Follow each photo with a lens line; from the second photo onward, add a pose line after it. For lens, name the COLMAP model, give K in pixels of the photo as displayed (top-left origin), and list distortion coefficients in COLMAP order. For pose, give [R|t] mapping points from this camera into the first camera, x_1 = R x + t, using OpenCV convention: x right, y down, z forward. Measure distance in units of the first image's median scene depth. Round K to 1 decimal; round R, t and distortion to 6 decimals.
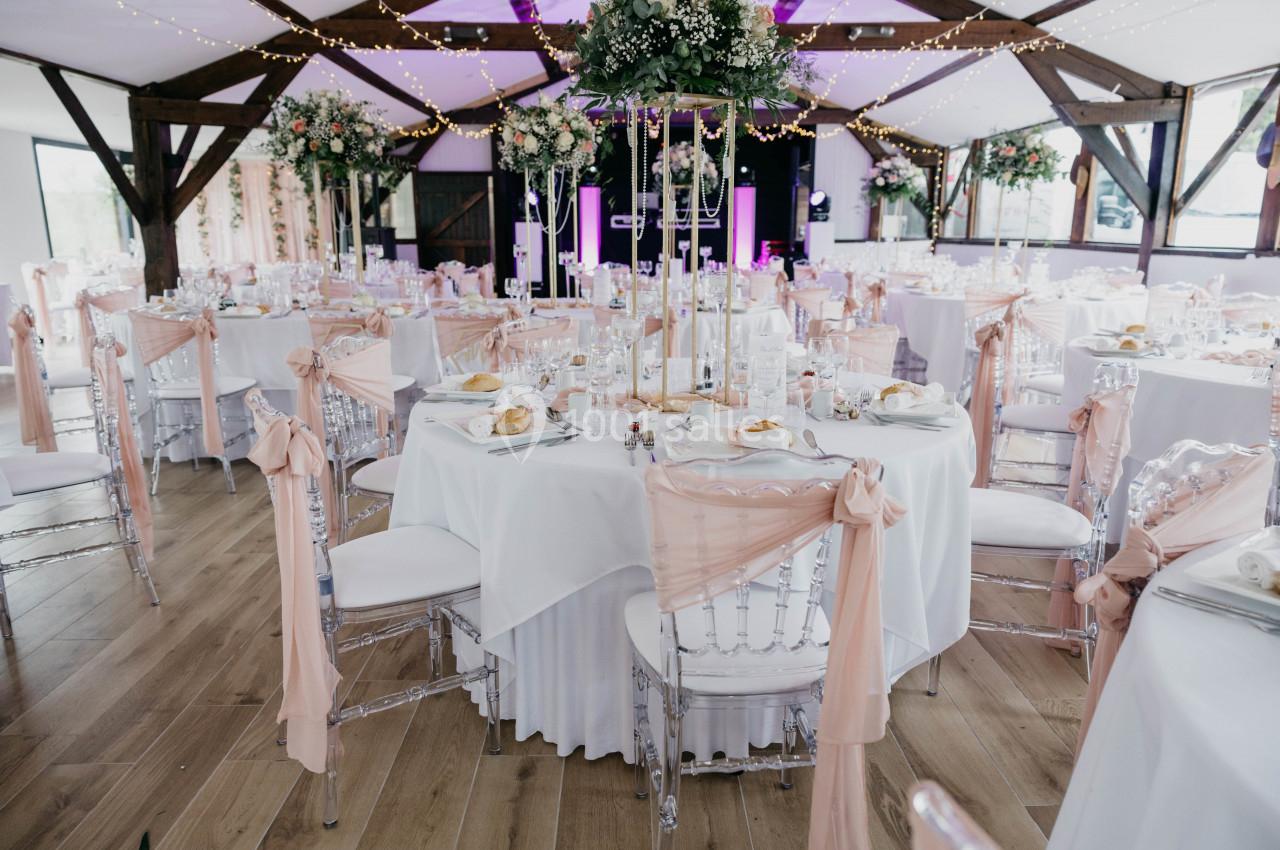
lens RADIAL K [[906.2, 0, 640.0], [0, 906.2, 425.0], [0, 0, 1]] dist [0.033547, 0.000831]
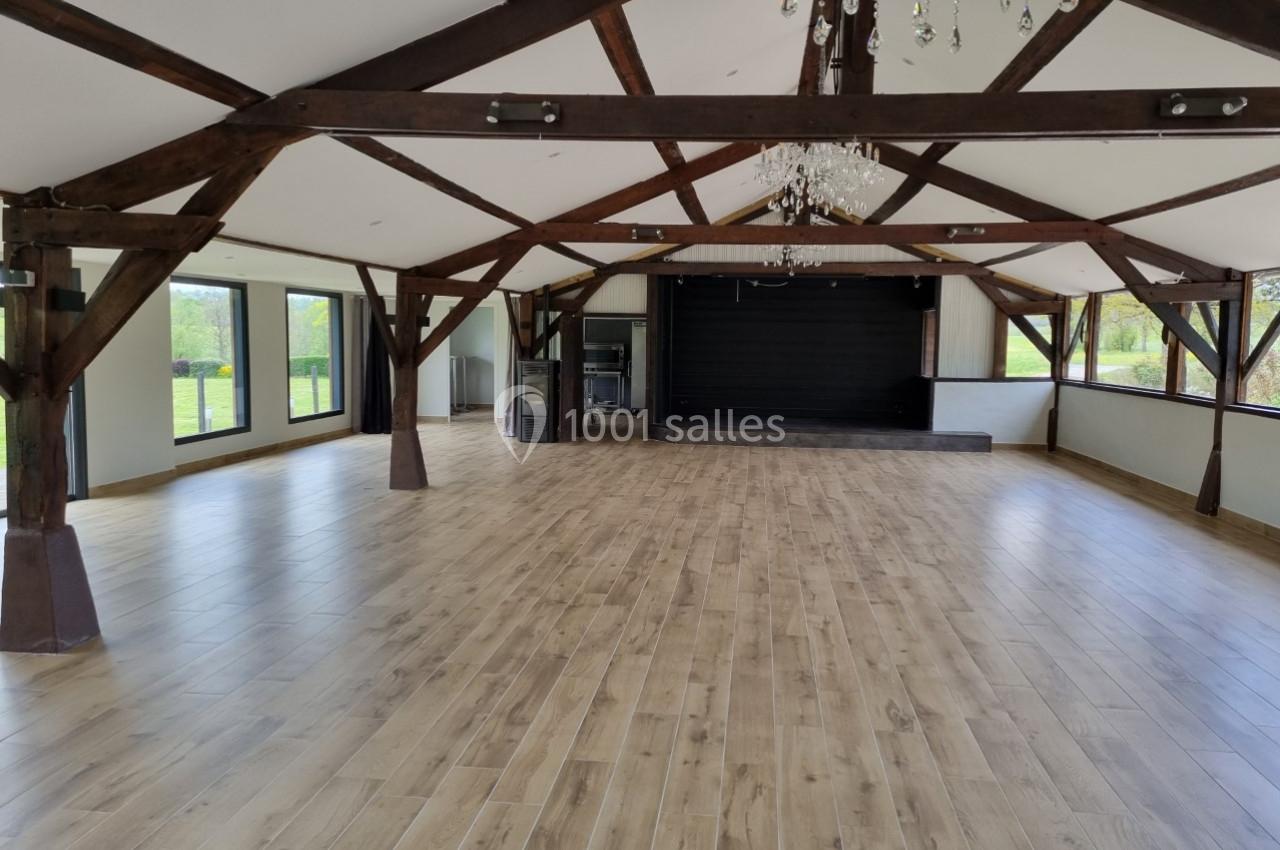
lens RADIAL K [[993.3, 0, 640.0], [0, 993.3, 425.0], [0, 0, 1]] dist [0.031139, -0.001533]
pose [[0.990785, 0.029762, -0.132134, -0.002187], [-0.046213, 0.991301, -0.123237, 0.023135], [0.127316, 0.128207, 0.983541, -0.351652]]
